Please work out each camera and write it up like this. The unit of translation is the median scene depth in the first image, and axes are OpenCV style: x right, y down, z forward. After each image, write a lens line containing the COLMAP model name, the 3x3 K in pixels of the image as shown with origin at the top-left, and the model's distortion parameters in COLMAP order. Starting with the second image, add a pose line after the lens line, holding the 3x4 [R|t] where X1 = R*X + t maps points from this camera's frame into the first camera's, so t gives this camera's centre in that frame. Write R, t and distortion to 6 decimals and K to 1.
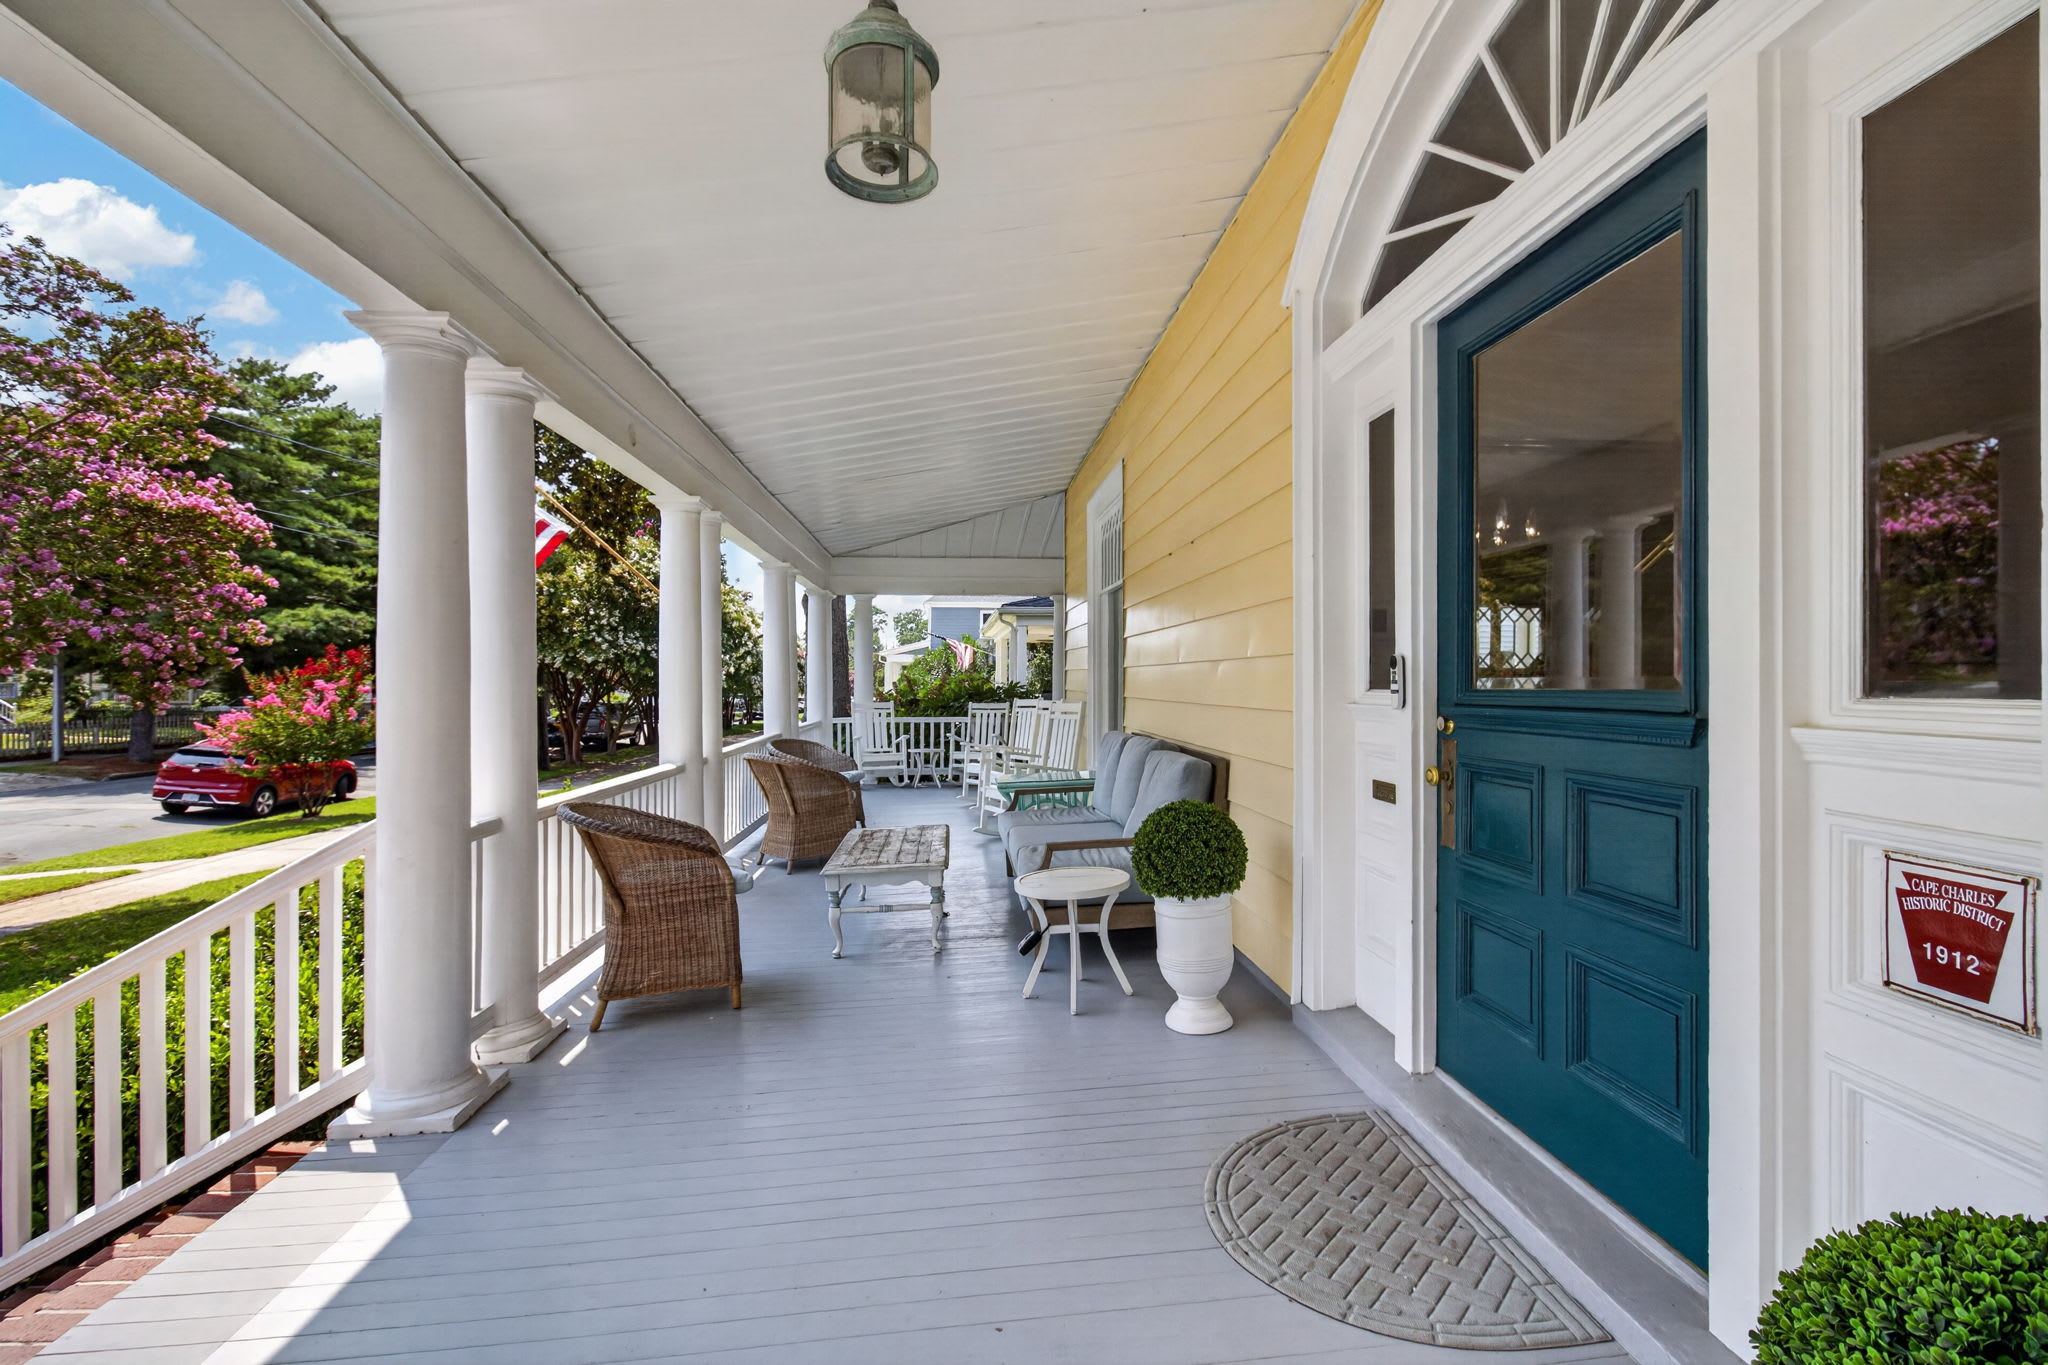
lens RADIAL K [[940.5, 0, 1051.6], [0, 940.5, 676.9], [0, 0, 1]] dist [-0.013121, 0.018695]
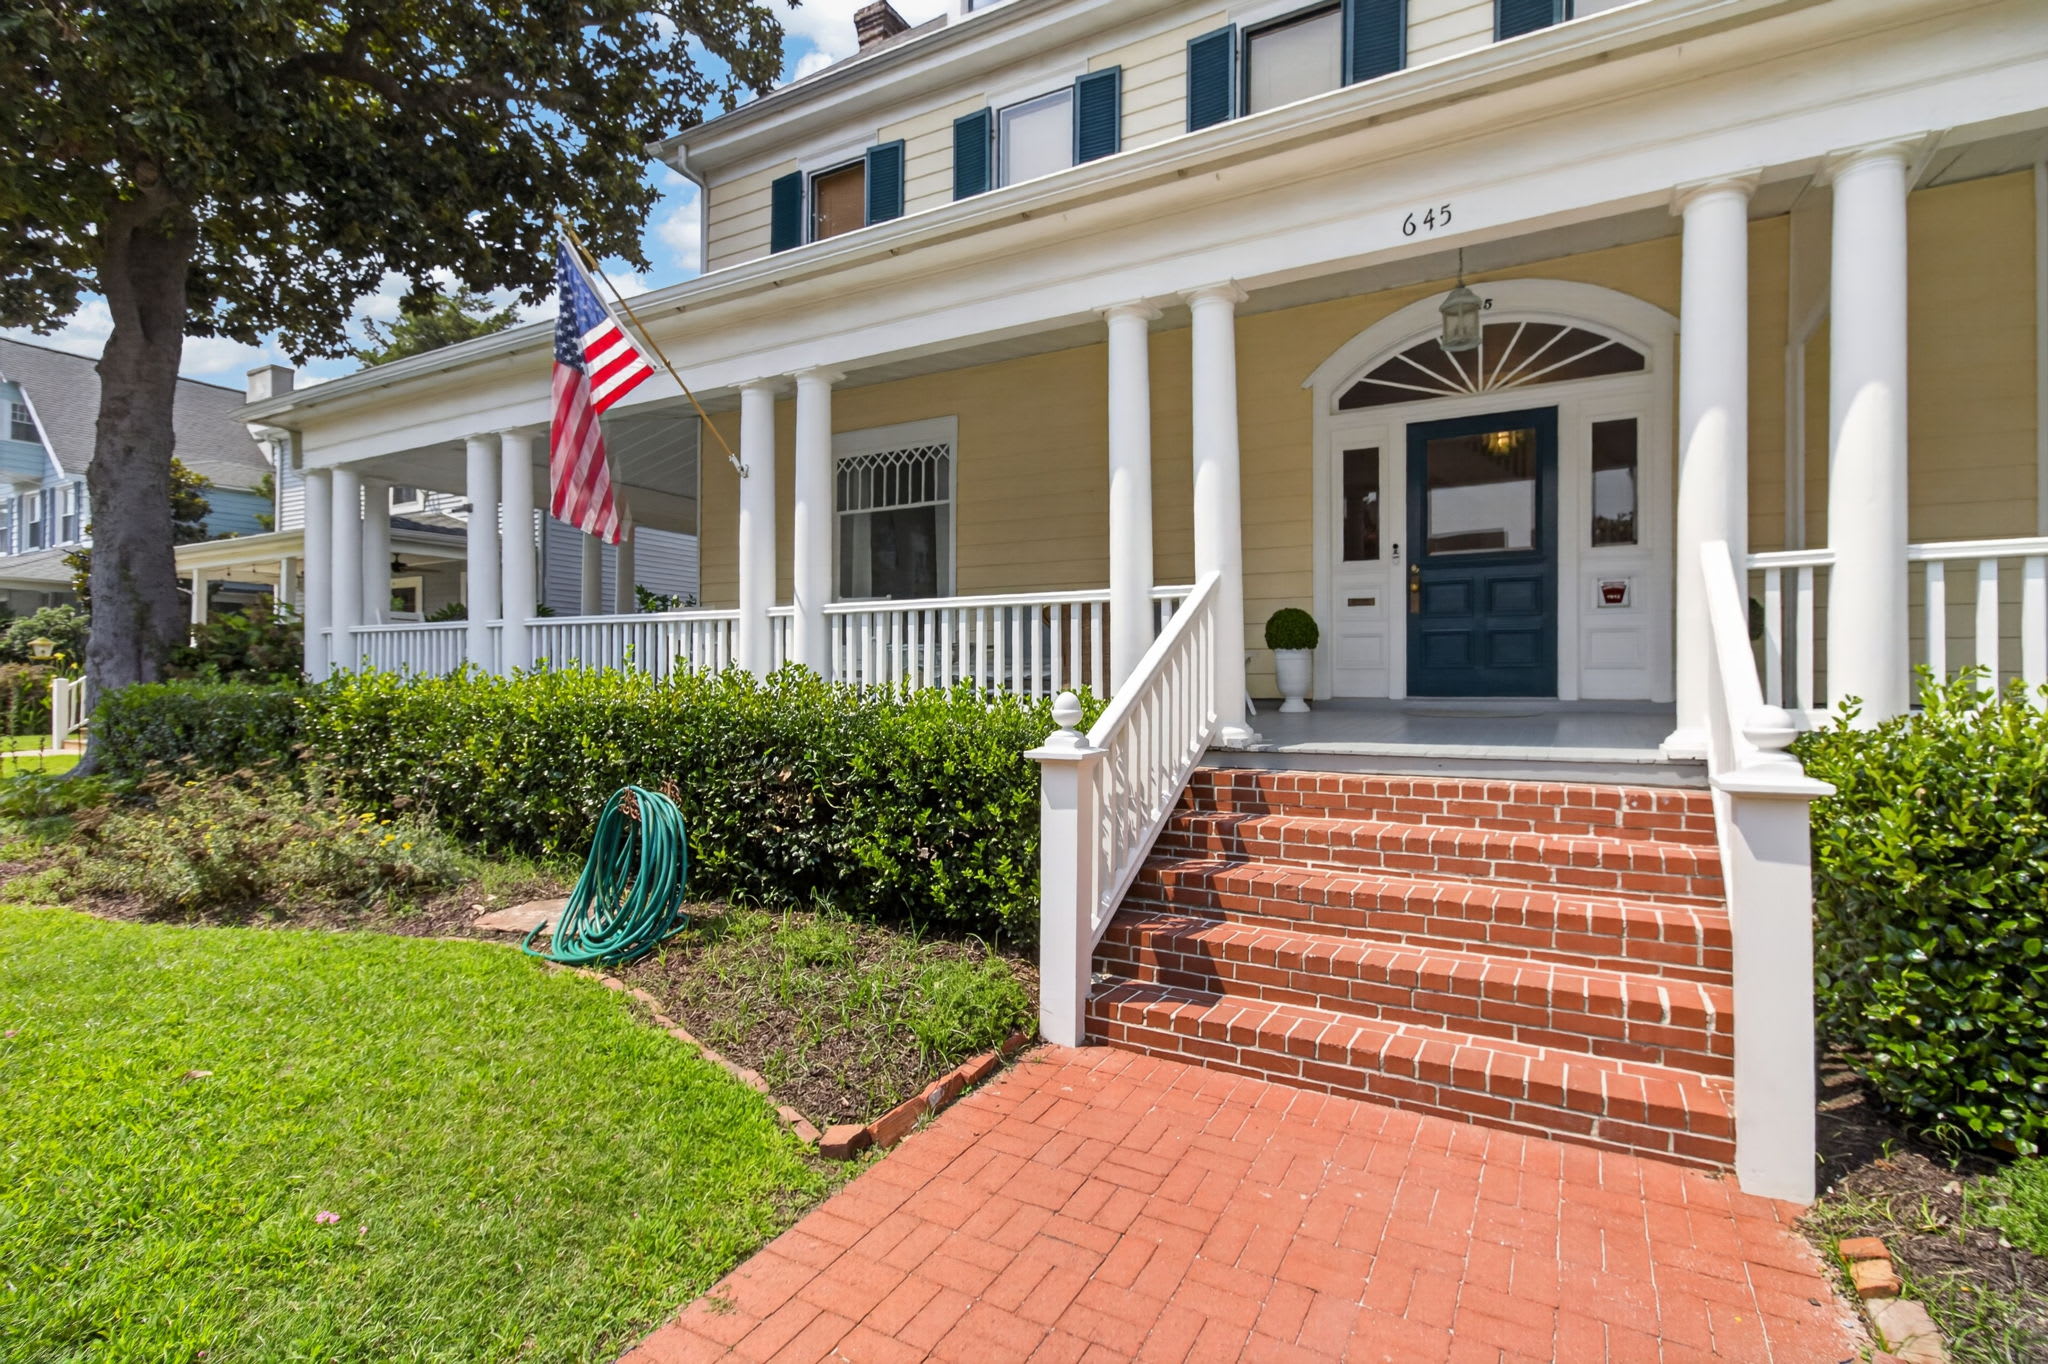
lens RADIAL K [[932.9, 0, 1031.8], [0, 932.9, 672.3], [0, 0, 1]] dist [-0.015098, -0.000028]
pose [[0.561642, -0.001814, 0.827378, -1.963653], [0.003854, 0.999992, -0.000424, 0.276980], [-0.827371, 0.003427, 0.561645, 0.316136]]
